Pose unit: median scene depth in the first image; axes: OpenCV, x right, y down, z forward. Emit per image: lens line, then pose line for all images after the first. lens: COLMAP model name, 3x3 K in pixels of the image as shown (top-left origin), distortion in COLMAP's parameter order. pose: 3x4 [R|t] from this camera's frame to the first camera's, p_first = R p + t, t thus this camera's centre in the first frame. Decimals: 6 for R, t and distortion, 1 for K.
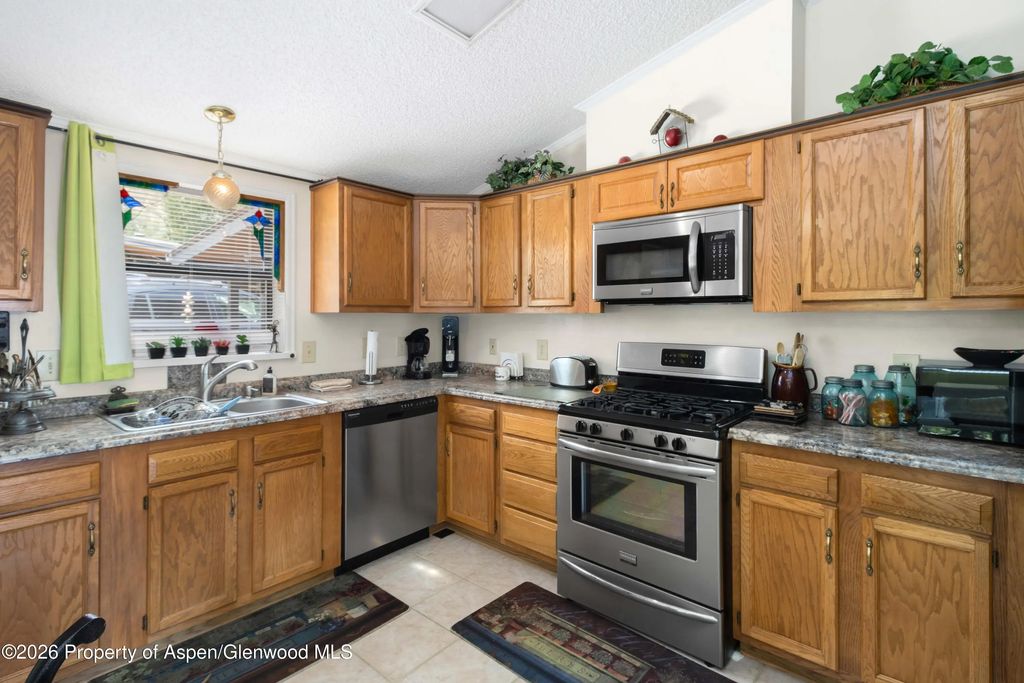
lens RADIAL K [[495.3, 0, 514.7], [0, 495.3, 311.1], [0, 0, 1]] dist [0.016602, -0.011261]
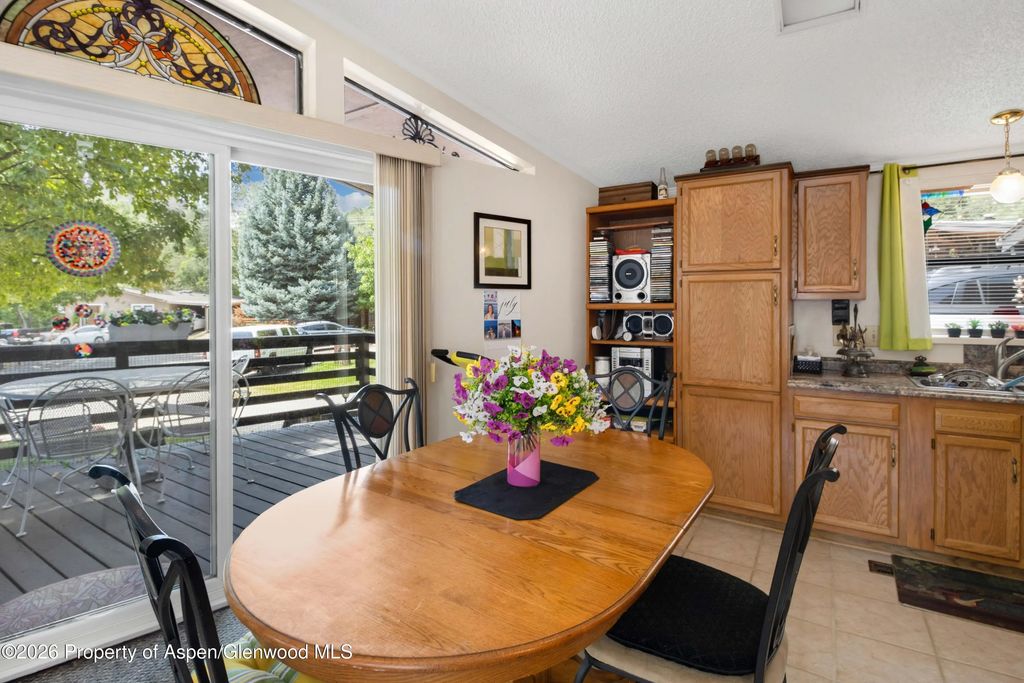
lens RADIAL K [[495.3, 0, 514.7], [0, 495.3, 311.1], [0, 0, 1]] dist [0.016602, -0.011261]
pose [[0.143130, 0.010956, -0.989643, 0.372228], [0.014749, 0.999804, 0.013202, 0.001288], [0.989594, -0.016486, 0.142940, -0.255743]]
